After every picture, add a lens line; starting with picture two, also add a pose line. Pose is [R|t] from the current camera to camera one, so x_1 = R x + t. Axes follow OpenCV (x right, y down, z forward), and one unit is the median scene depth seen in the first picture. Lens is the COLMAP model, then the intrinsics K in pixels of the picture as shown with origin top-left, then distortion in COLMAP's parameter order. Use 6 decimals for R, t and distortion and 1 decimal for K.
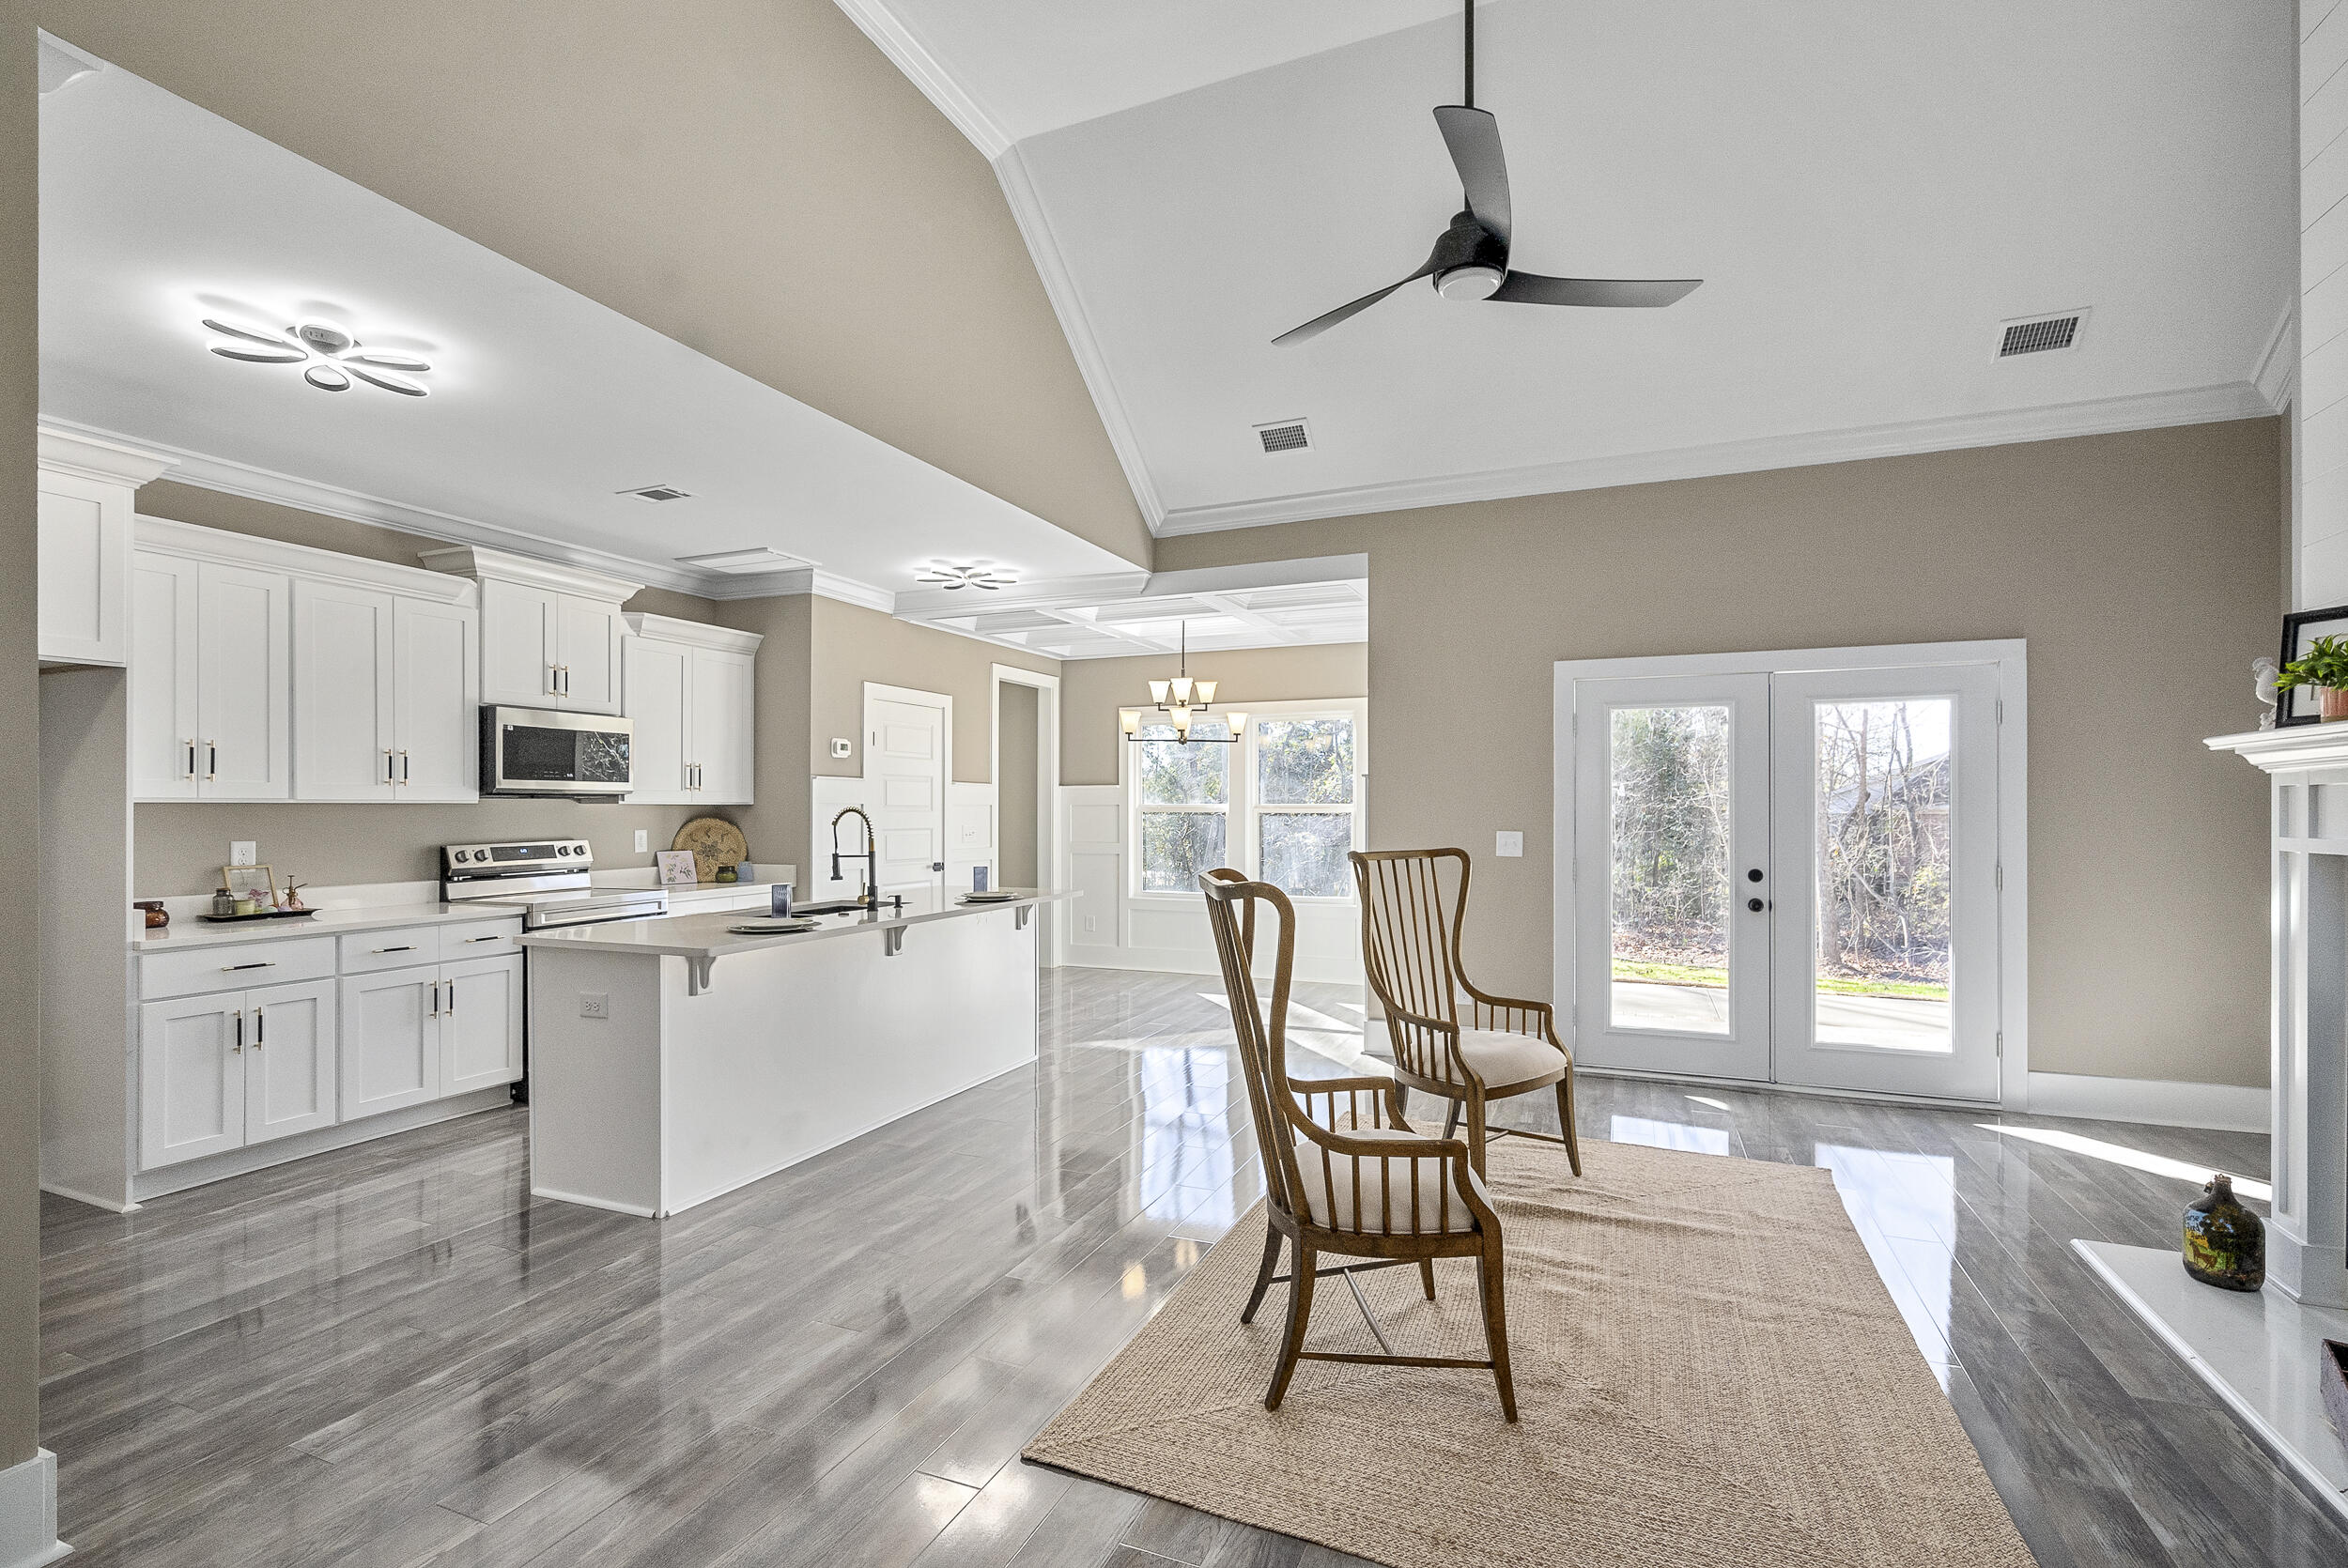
lens RADIAL K [[1077.2, 0, 1162.9], [0, 1077.2, 808.3], [0, 0, 1]] dist [-0.002727, 0.000217]
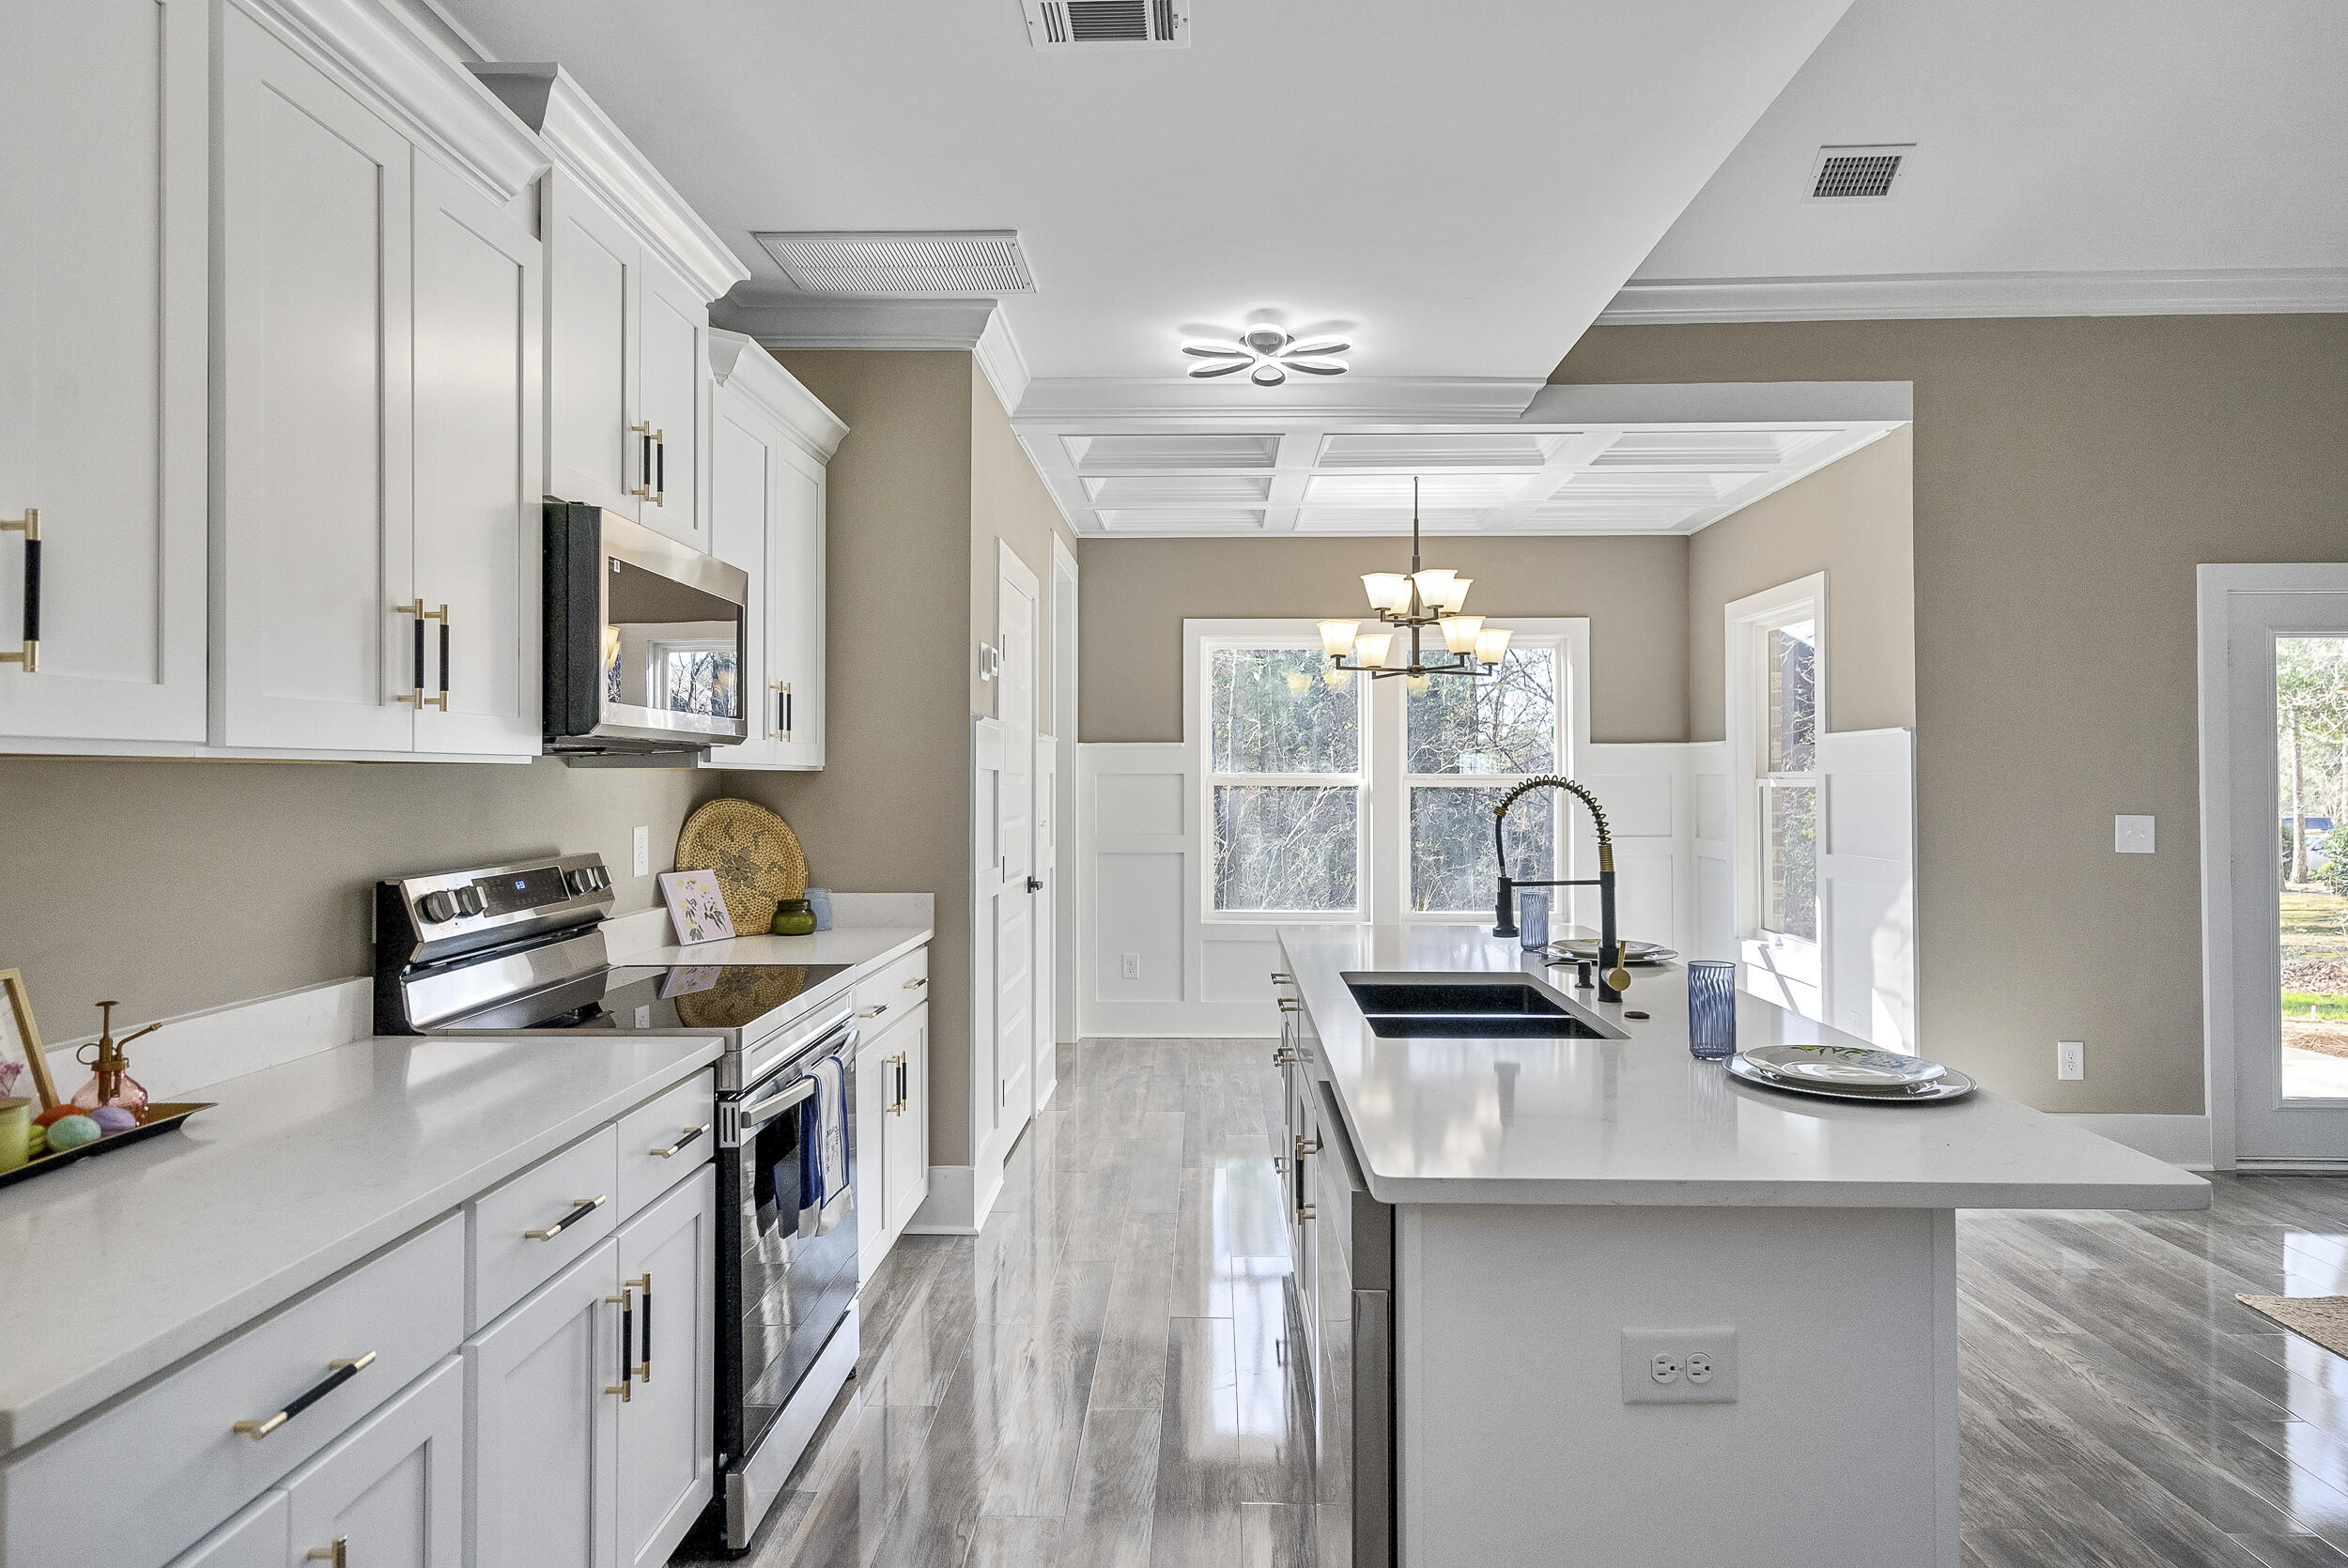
lens RADIAL K [[1362.1, 0, 1159.4], [0, 1362.1, 756.2], [0, 0, 1]] dist [0.003478, 0.002050]
pose [[0.929811, 0.007678, 0.367957, -0.597718], [-0.001028, 0.999833, -0.018265, 0.001125], [-0.368035, 0.016605, 0.929663, 0.475149]]
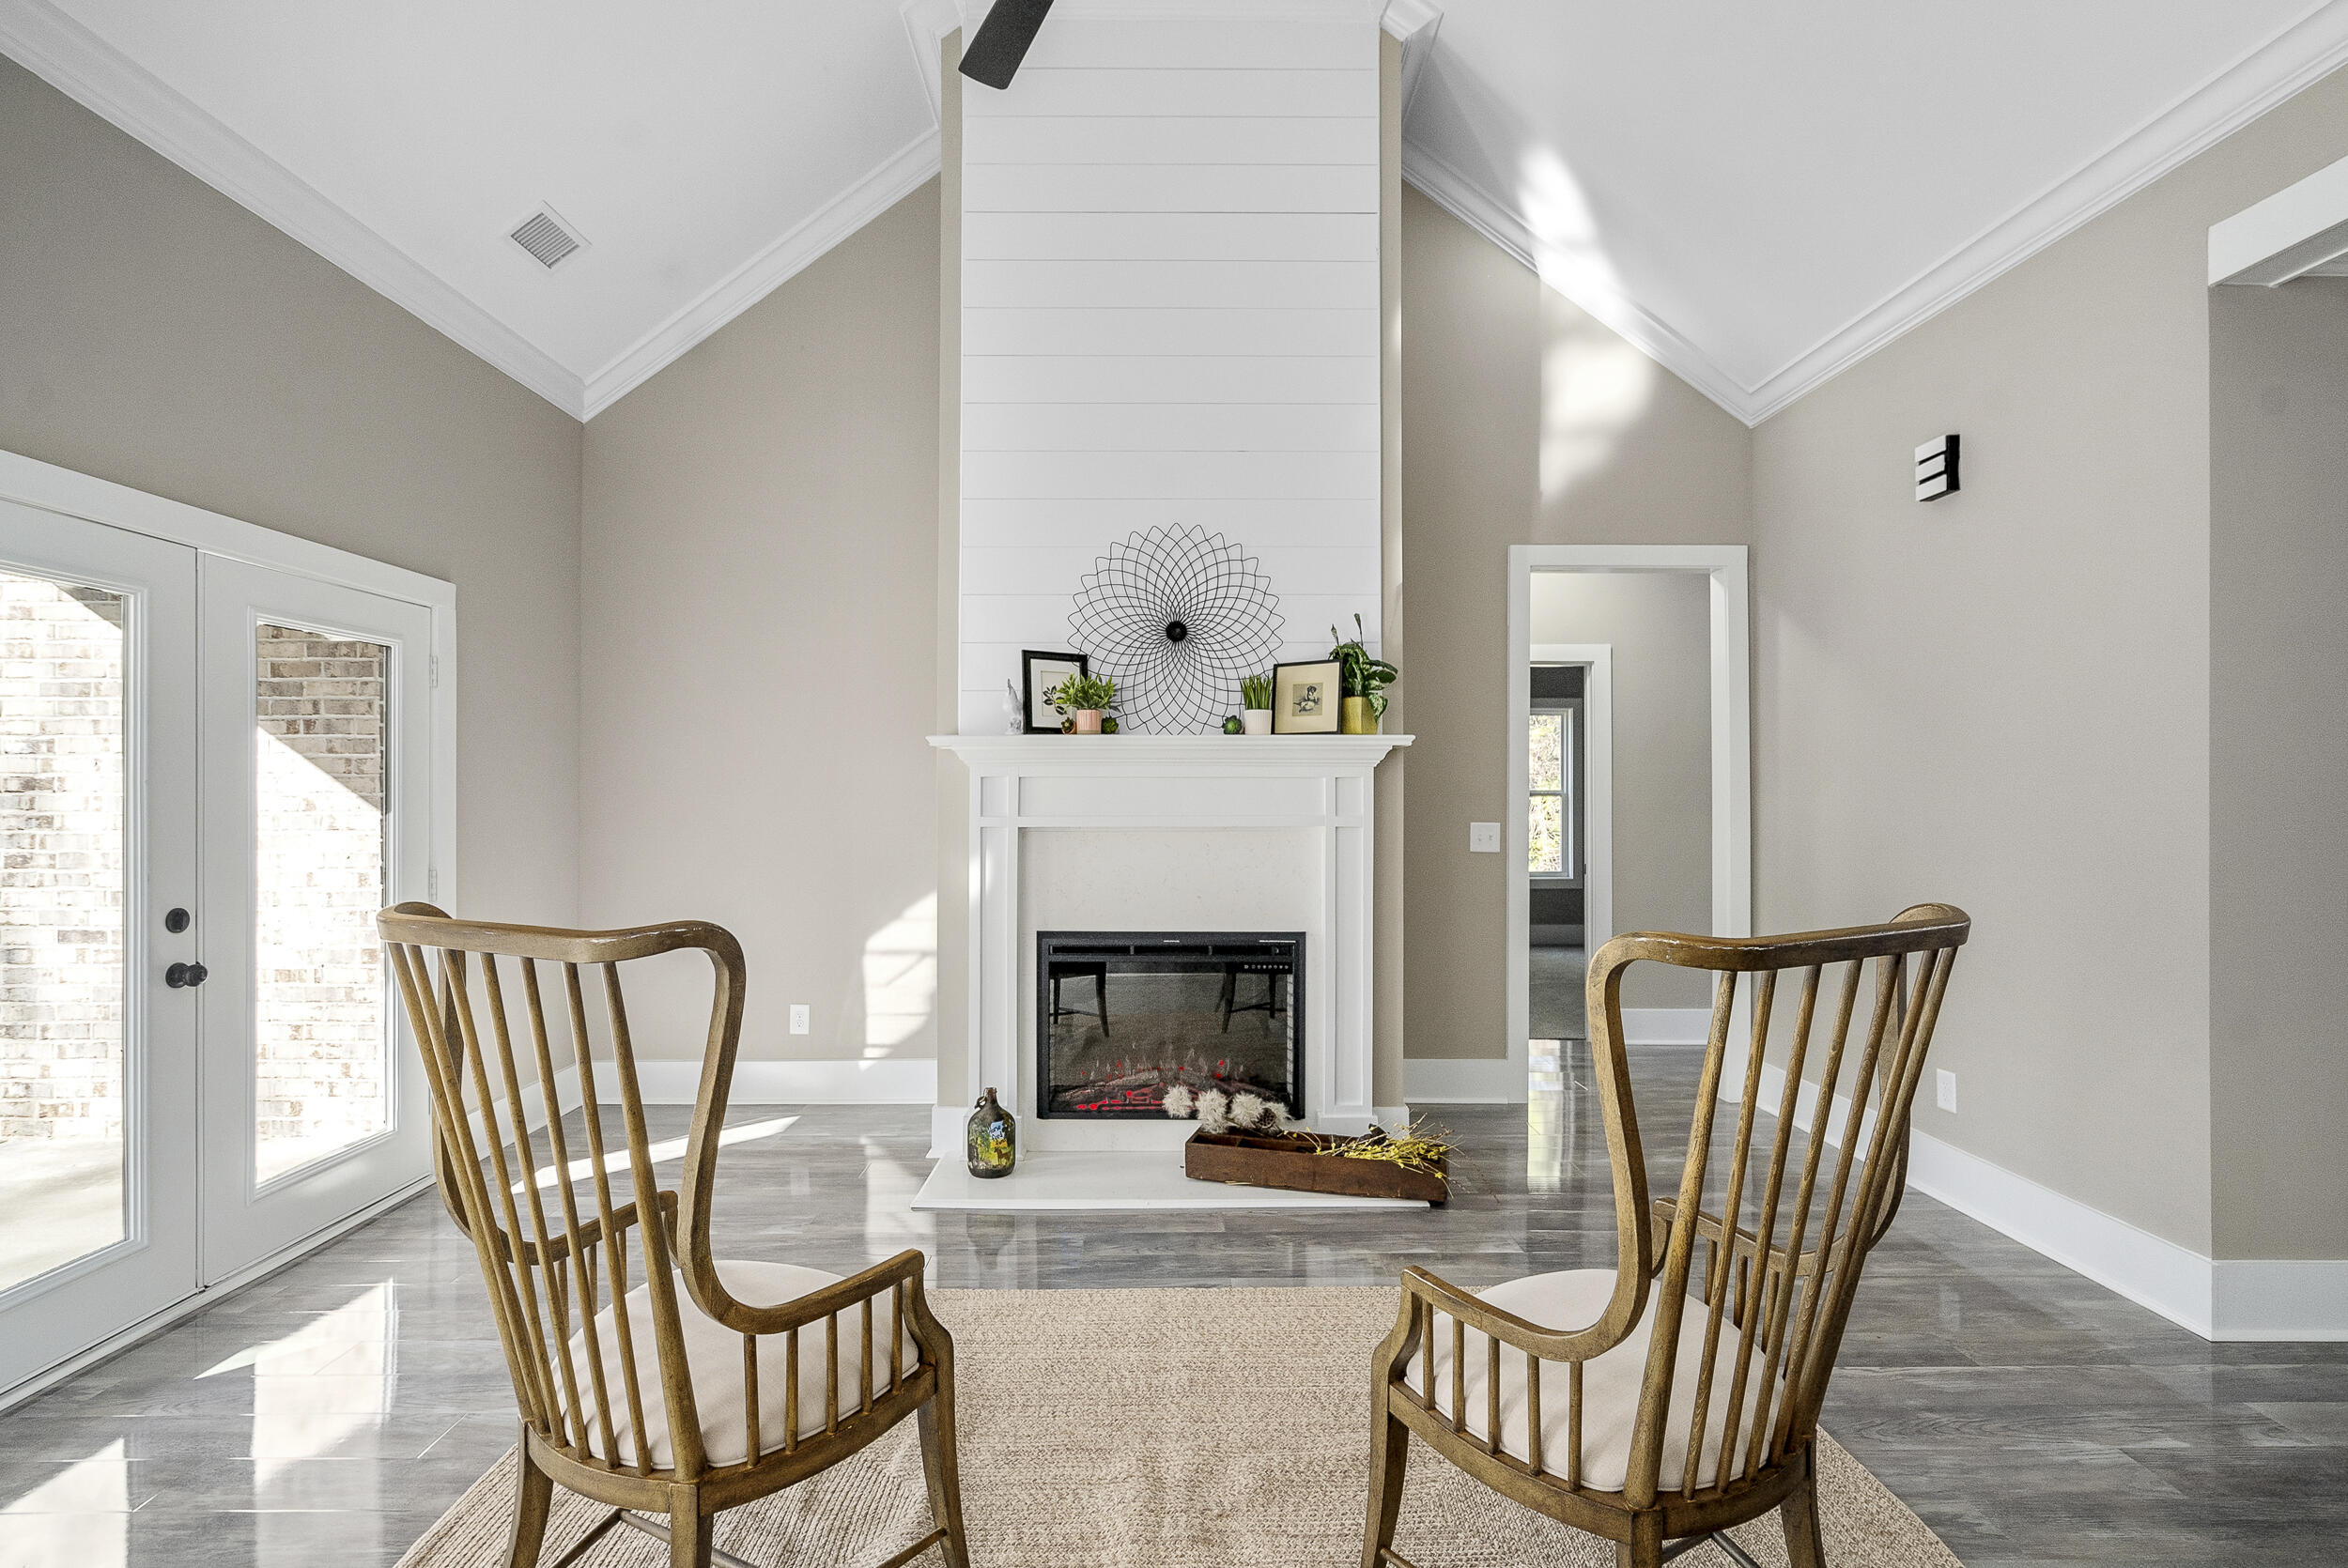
lens RADIAL K [[1077.2, 0, 1182.3], [0, 1077.2, 794.6], [0, 0, 1]] dist [-0.002727, 0.000217]
pose [[-0.414564, 0.003802, 0.910012, -0.143711], [0.001788, 0.999993, -0.003363, 0.003013], [-0.910018, 0.000233, -0.414568, 0.765557]]
